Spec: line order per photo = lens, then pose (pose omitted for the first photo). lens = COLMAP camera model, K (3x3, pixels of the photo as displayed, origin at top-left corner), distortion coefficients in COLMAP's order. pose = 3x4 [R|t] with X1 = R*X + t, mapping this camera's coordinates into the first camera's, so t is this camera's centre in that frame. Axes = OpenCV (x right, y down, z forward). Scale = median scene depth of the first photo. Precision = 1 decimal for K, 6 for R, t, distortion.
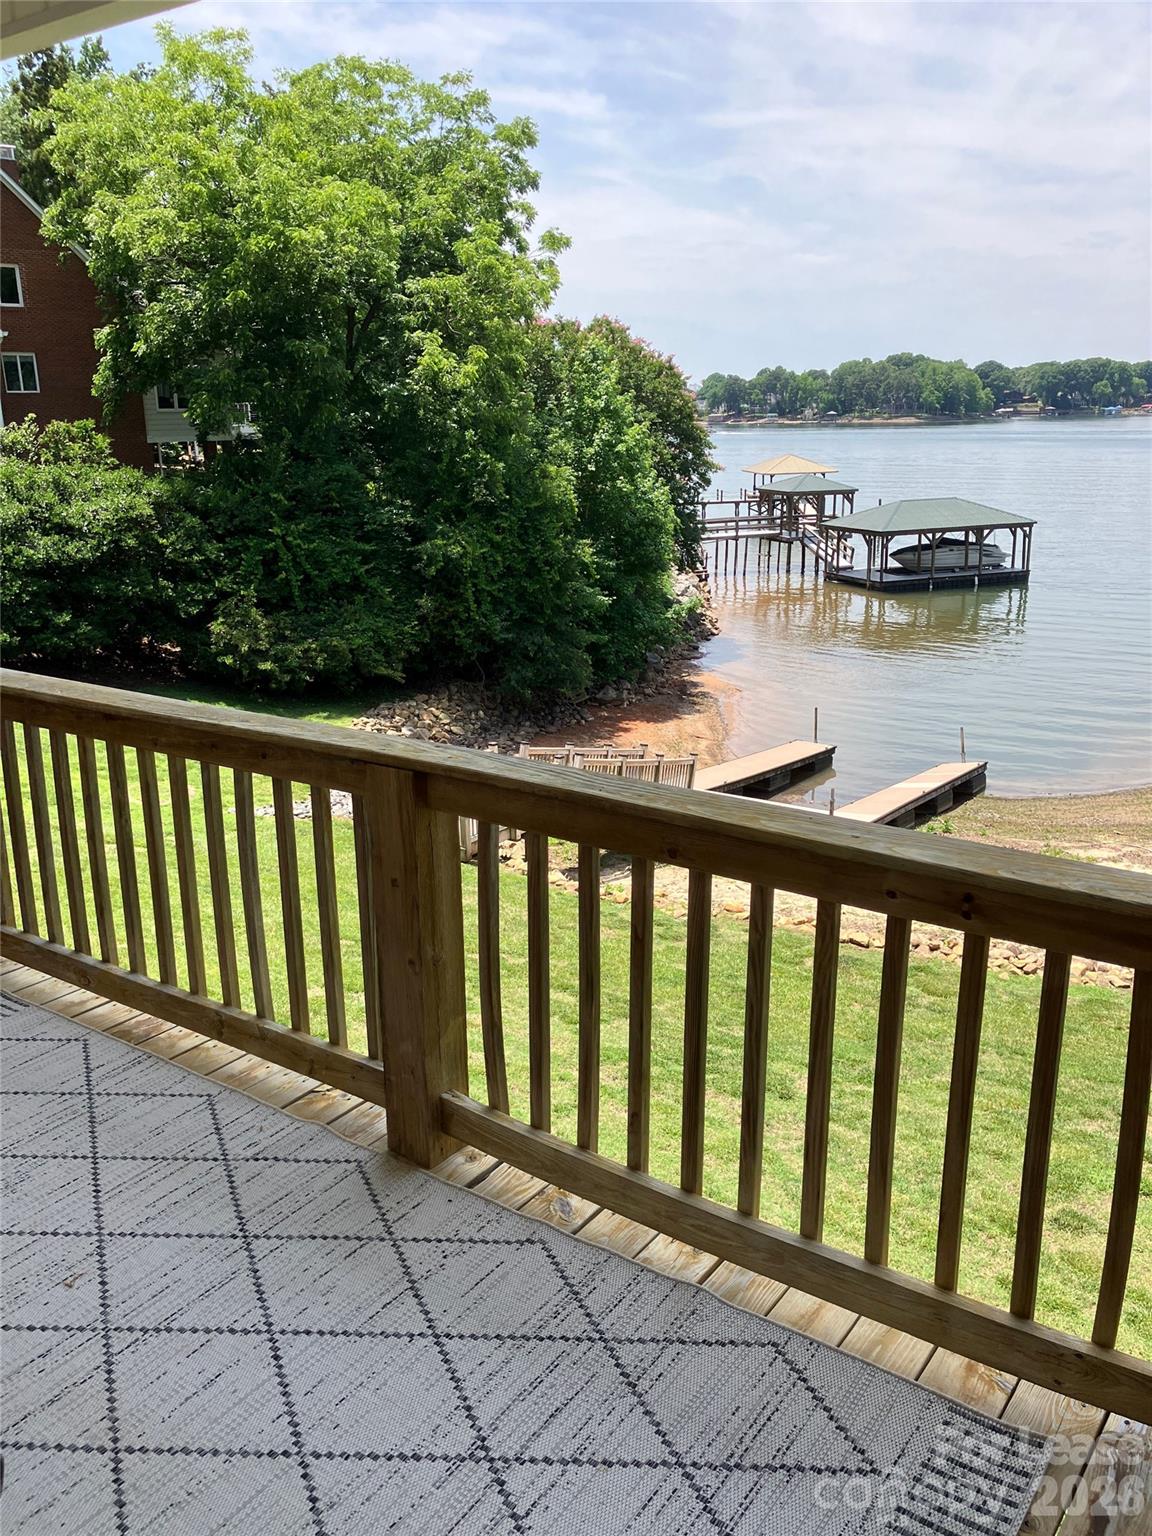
lens RADIAL K [[1256.7, 0, 569.5], [0, 1256.7, 774.4], [0, 0, 1]] dist [-0.006297, 0.021884]
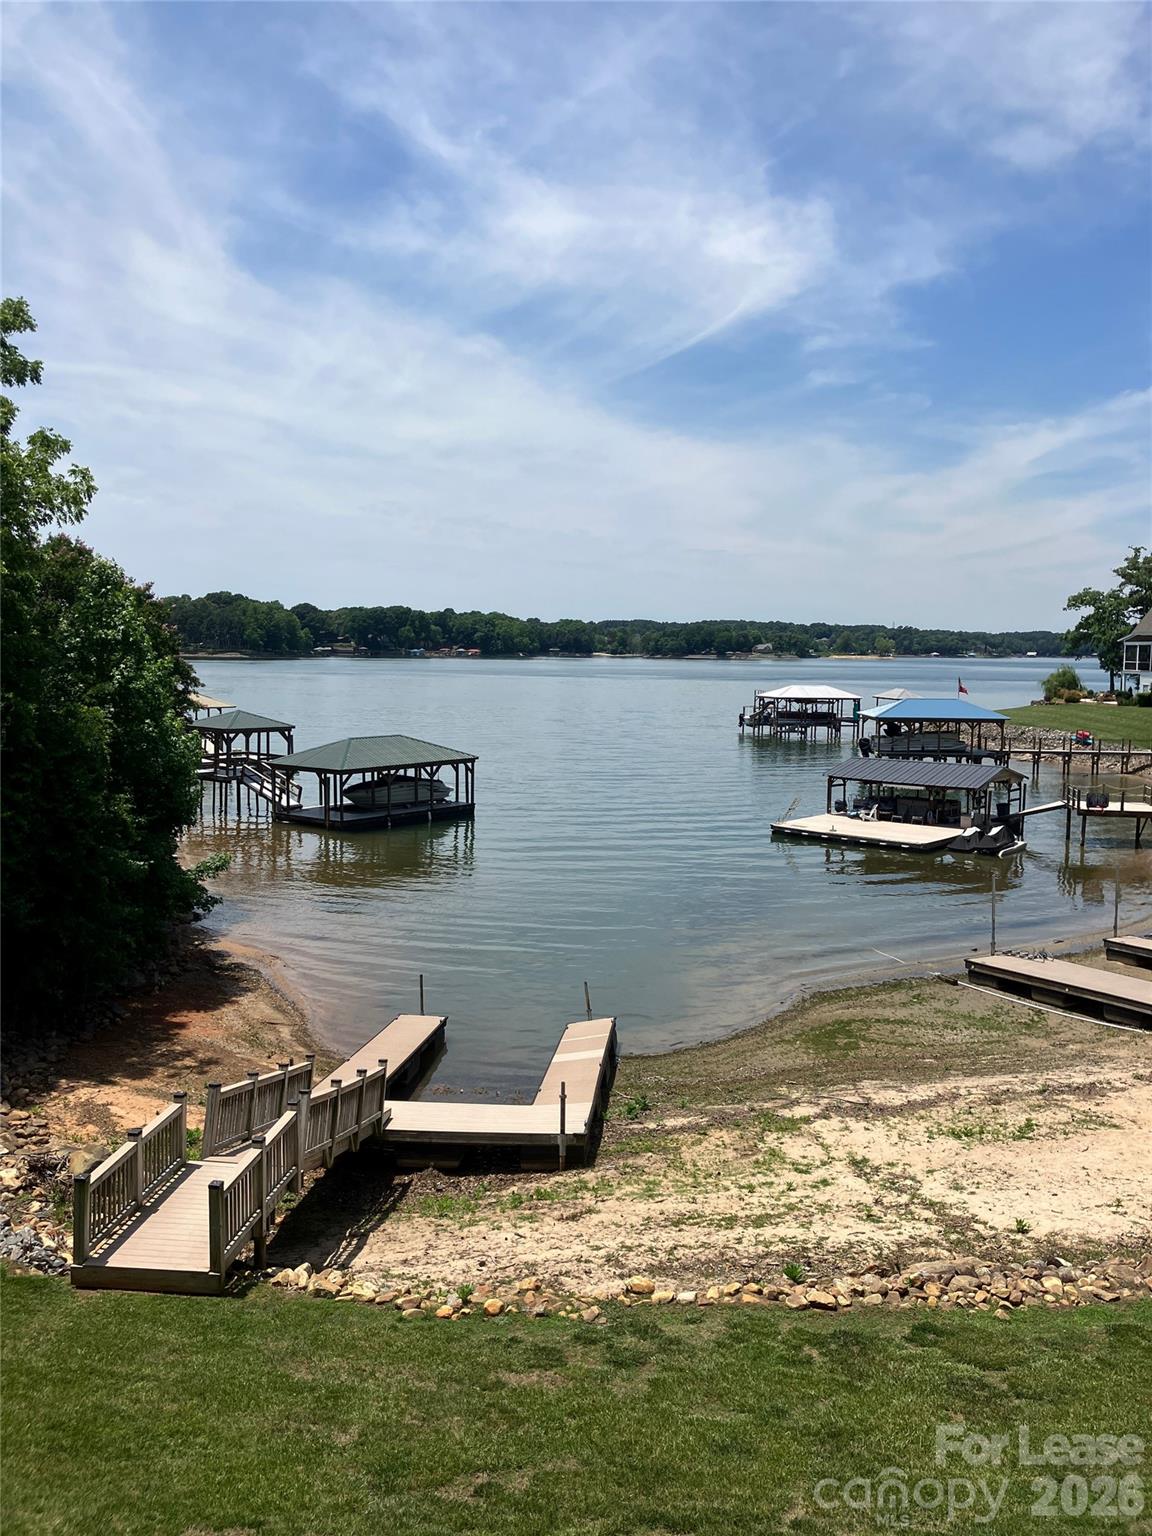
lens RADIAL K [[1242.8, 0, 621.1], [0, 1242.8, 725.2], [0, 0, 1]] dist [0.000151, 0.097973]
pose [[0.843048, -0.001243, 0.537836, -0.136949], [0.118106, 0.976016, -0.182874, -0.043288], [-0.524710, 0.217693, 0.822976, 0.150775]]
